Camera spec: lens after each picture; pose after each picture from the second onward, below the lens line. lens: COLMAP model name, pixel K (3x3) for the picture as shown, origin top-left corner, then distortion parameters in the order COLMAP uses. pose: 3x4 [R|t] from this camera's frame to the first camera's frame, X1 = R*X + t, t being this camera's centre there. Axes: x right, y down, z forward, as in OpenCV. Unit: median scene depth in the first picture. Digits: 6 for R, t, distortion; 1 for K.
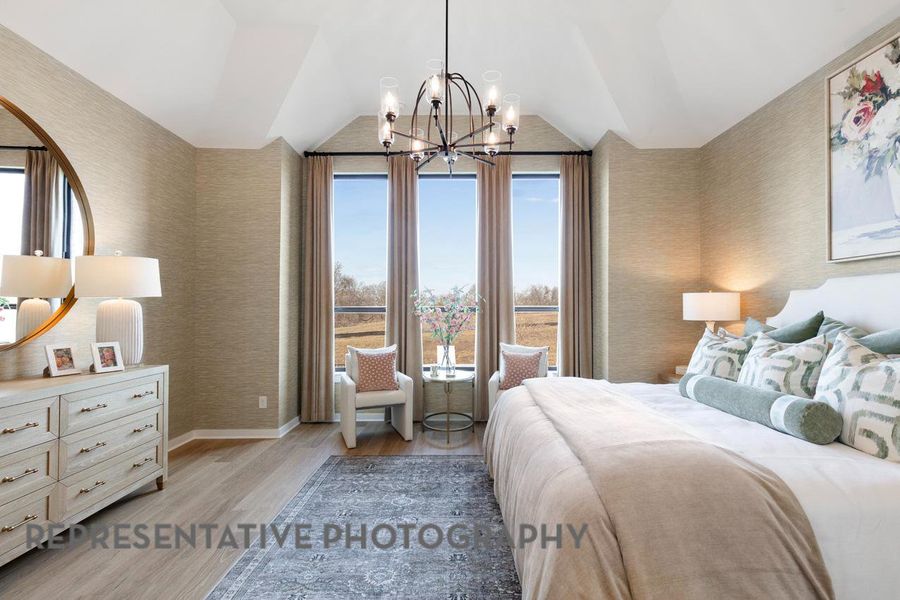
lens RADIAL K [[409.8, 0, 454.0], [0, 409.8, 297.8], [0, 0, 1]] dist [0.009847, -0.000845]
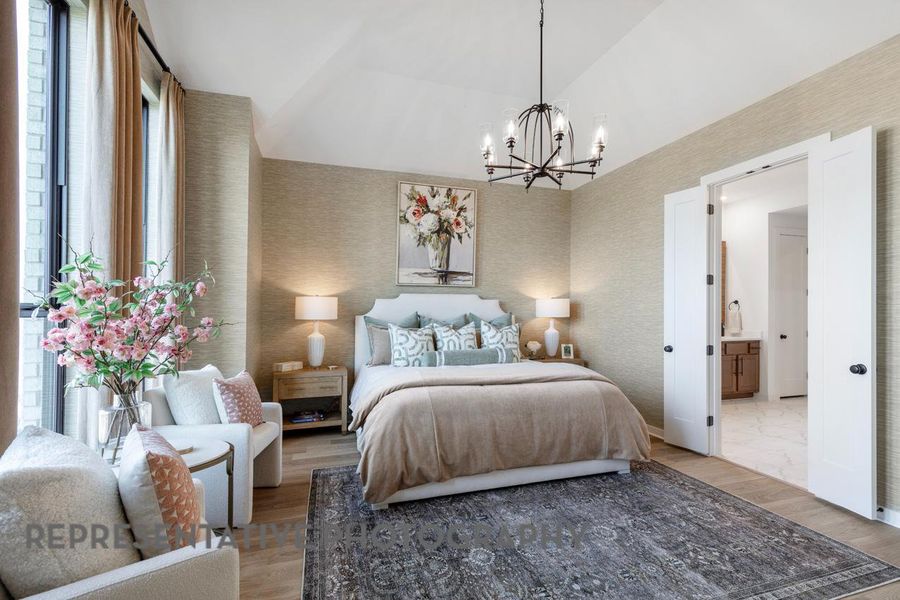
lens RADIAL K [[409.8, 0, 451.5], [0, 409.8, 310.0], [0, 0, 1]] dist [0.009847, -0.000845]
pose [[-0.311962, 0.002893, 0.950090, -0.854572], [-0.026132, 0.999591, -0.011624, 0.040540], [-0.949735, -0.028454, -0.311759, 1.317919]]
